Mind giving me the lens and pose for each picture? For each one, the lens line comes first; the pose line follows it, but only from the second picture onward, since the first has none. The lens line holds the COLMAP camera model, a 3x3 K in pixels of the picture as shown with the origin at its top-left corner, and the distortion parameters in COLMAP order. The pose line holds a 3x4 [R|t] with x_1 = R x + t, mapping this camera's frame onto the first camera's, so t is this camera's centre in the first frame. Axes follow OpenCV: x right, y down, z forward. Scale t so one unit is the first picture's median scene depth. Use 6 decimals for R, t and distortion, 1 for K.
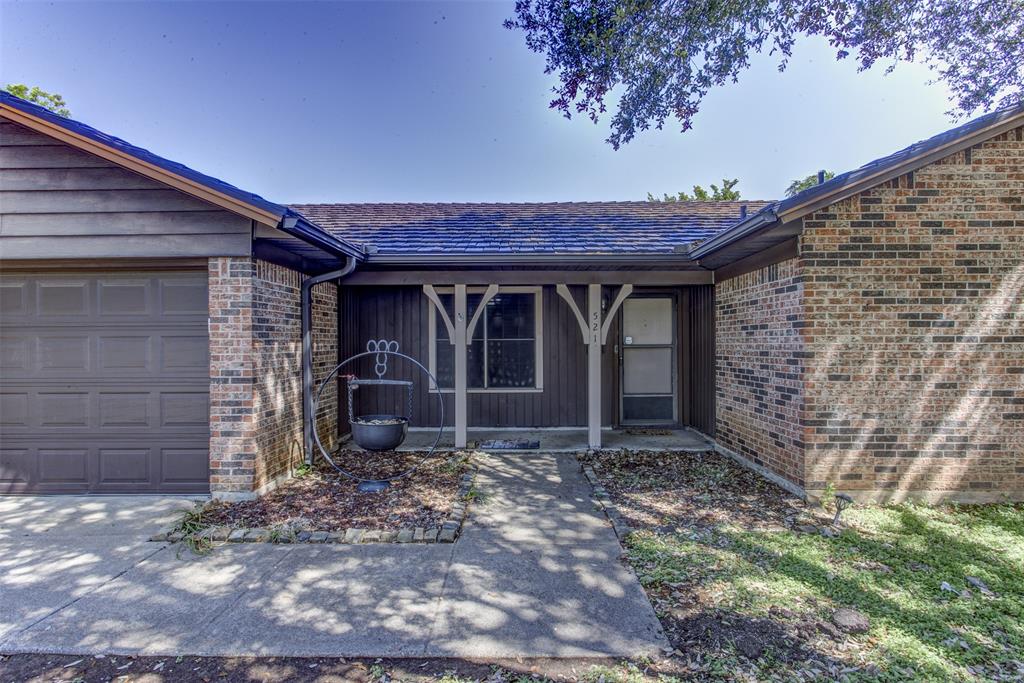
lens RADIAL K [[502.4, 0, 516.0], [0, 502.4, 342.6], [0, 0, 1]] dist [-0.002310, -0.000844]
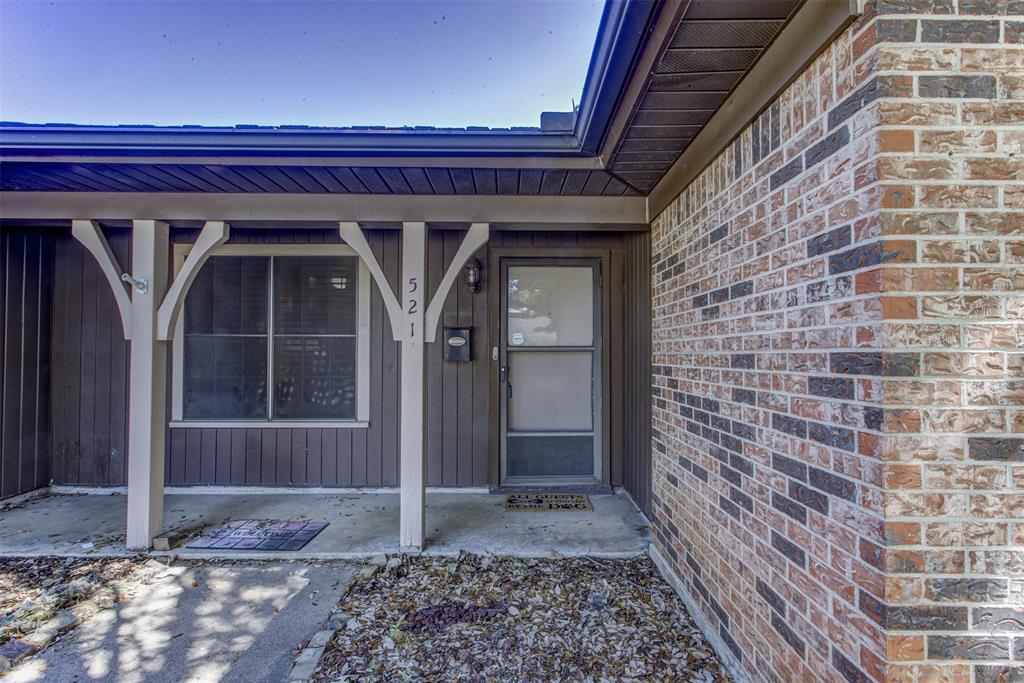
lens RADIAL K [[502.4, 0, 510.4], [0, 502.4, 342.8], [0, 0, 1]] dist [-0.002310, -0.000844]
pose [[0.999986, 0.005191, 0.000886, 0.345445], [-0.005174, 0.999824, -0.018057, 0.017527], [-0.000980, 0.018053, 0.999837, 0.674330]]
